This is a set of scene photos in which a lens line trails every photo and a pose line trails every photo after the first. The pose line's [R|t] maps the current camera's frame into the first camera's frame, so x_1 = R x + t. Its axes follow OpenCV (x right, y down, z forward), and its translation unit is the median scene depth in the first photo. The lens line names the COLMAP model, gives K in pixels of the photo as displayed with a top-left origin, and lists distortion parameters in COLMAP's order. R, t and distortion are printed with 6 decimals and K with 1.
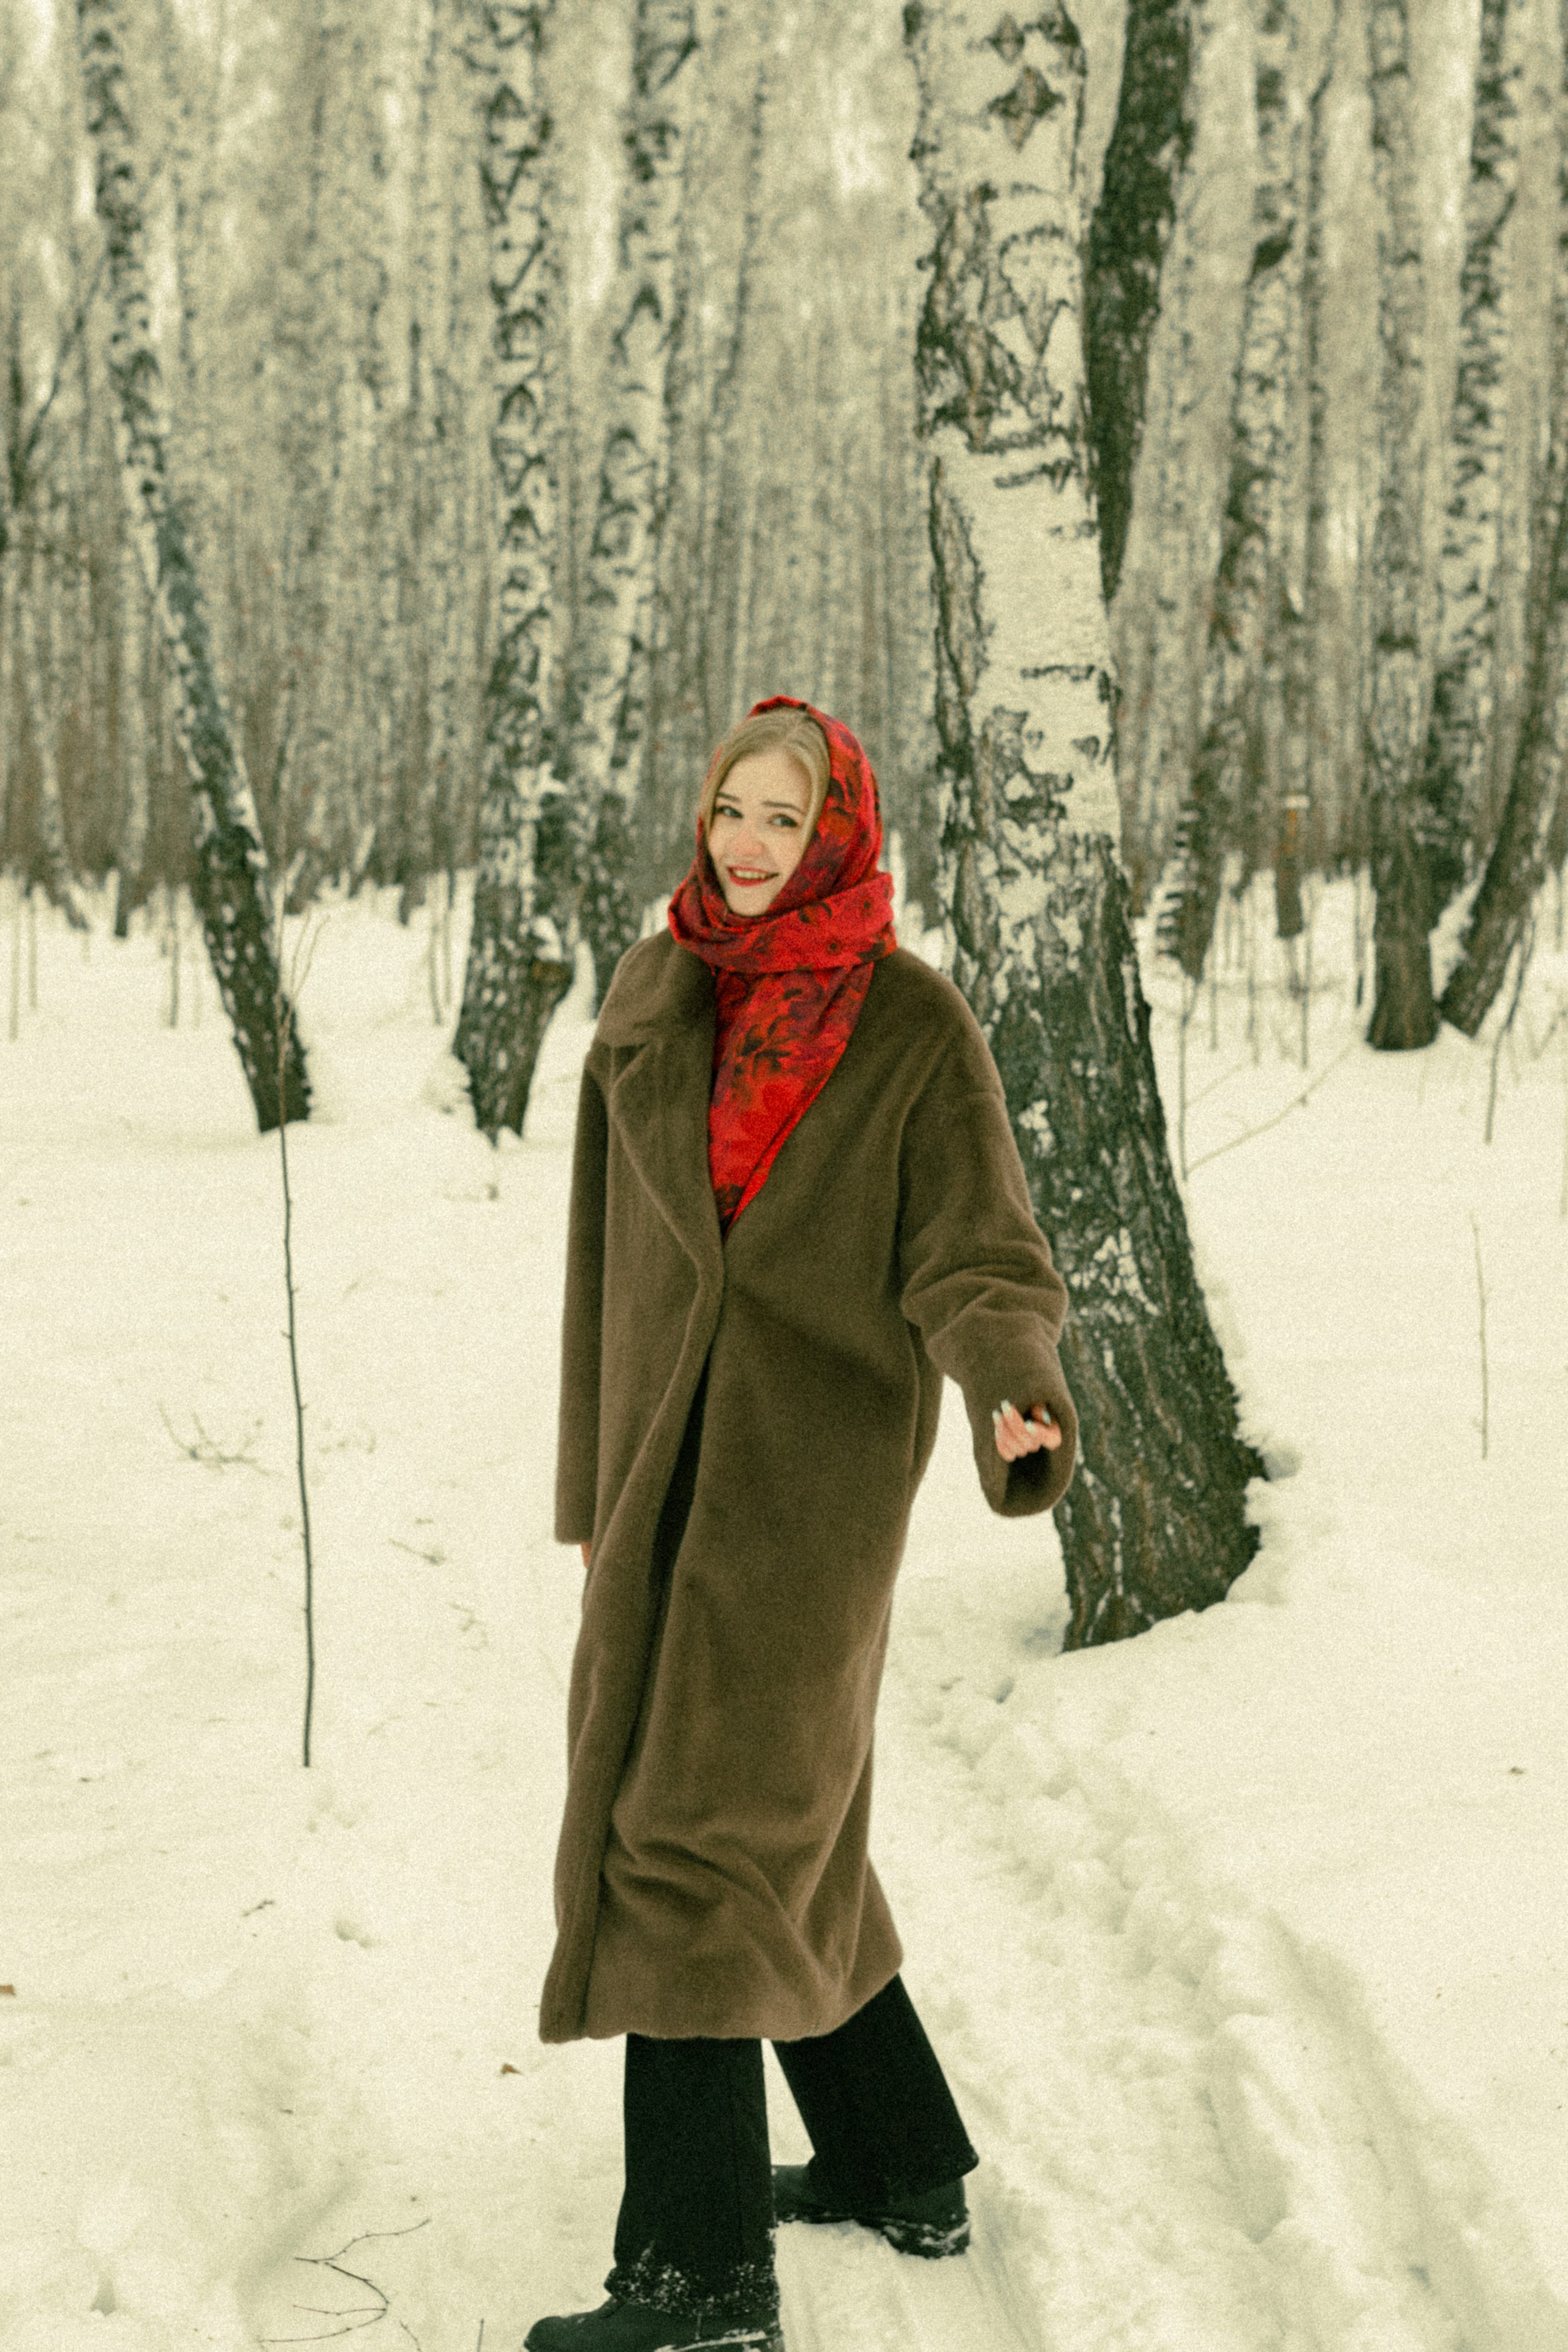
lens RADIAL K [[3641.8, 0, 795.9], [0, 3641.8, 1184.3], [0, 0, 1]] dist [-0.035315, 0.000000]
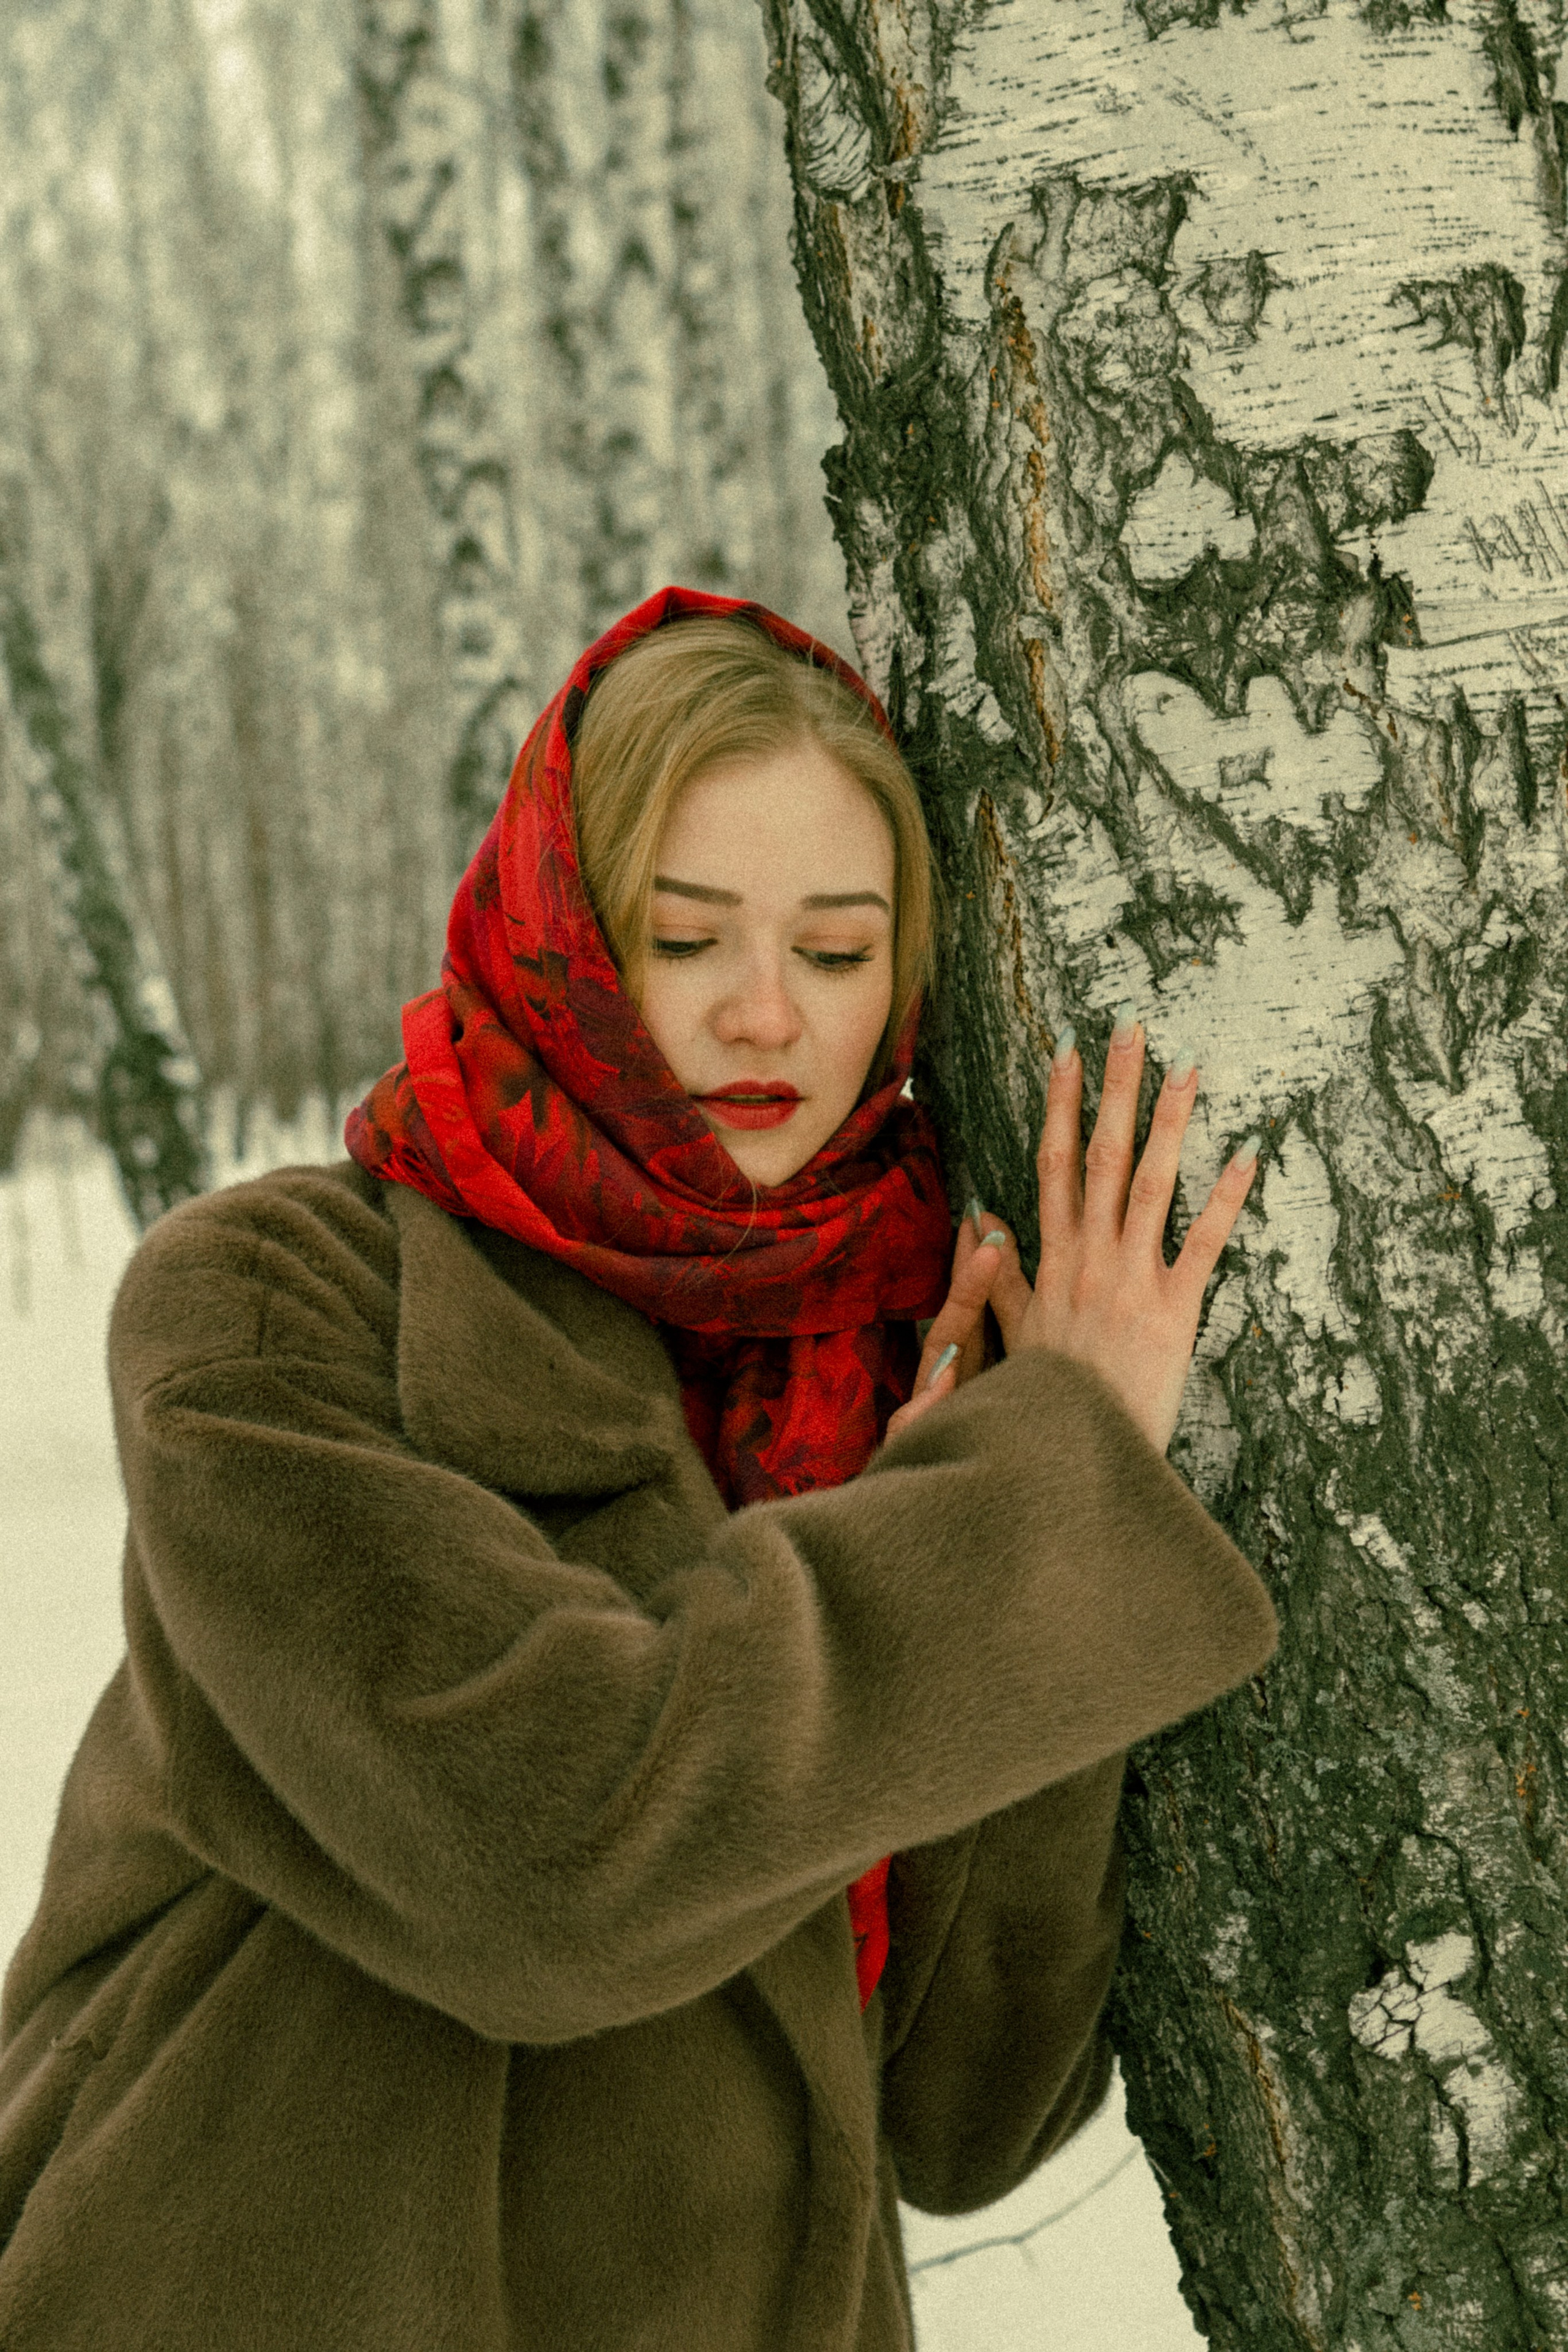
lens RADIAL K [[3641.8, 0, 780.6], [0, 3641.8, 1164.9], [0, 0, 1]] dist [-0.035315, 0.000000]
pose [[0.991995, -0.107977, -0.065476, 0.018622], [0.104899, 0.993287, -0.048759, -0.024542], [0.070301, 0.041501, 0.996662, 0.308000]]
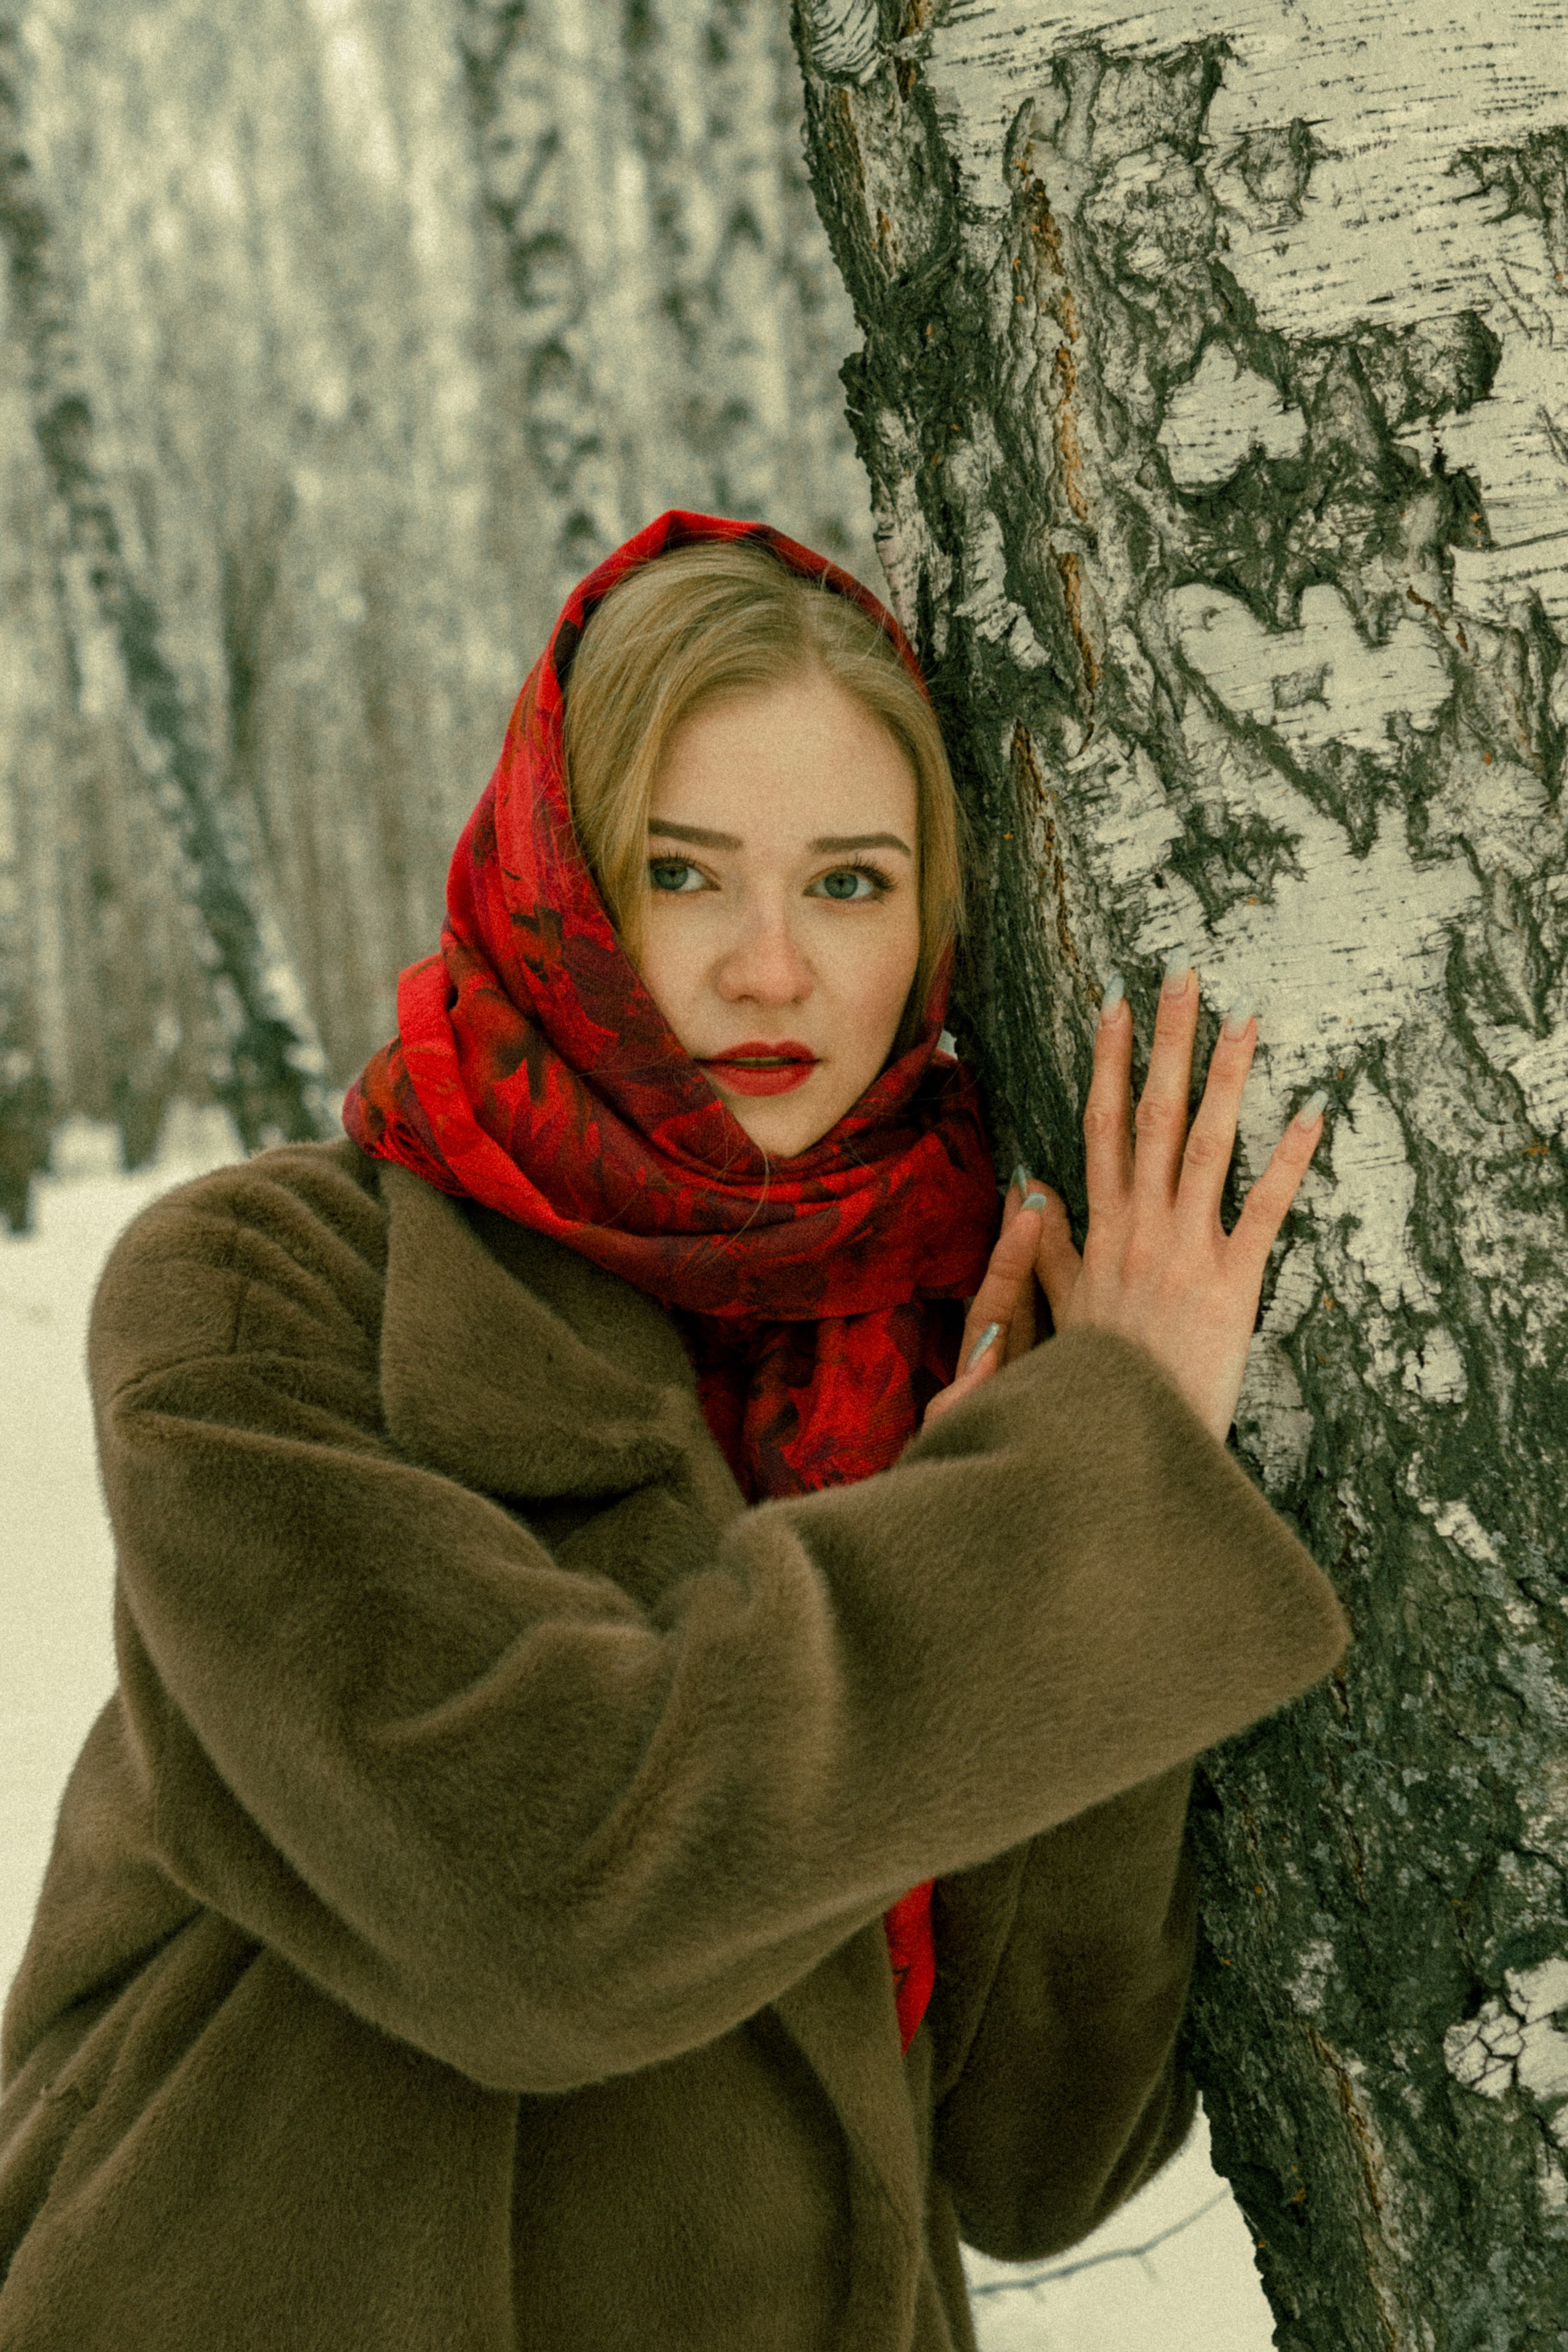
lens RADIAL K [[3641.8, 0, 764.0], [0, 3641.8, 1163.2], [0, 0, 1]] dist [-0.035315, 0.000000]
pose [[0.985437, -0.130036, -0.109569, 0.020778], [0.125476, 0.990956, -0.047565, -0.024430], [0.114763, 0.033124, 0.992840, 0.315306]]
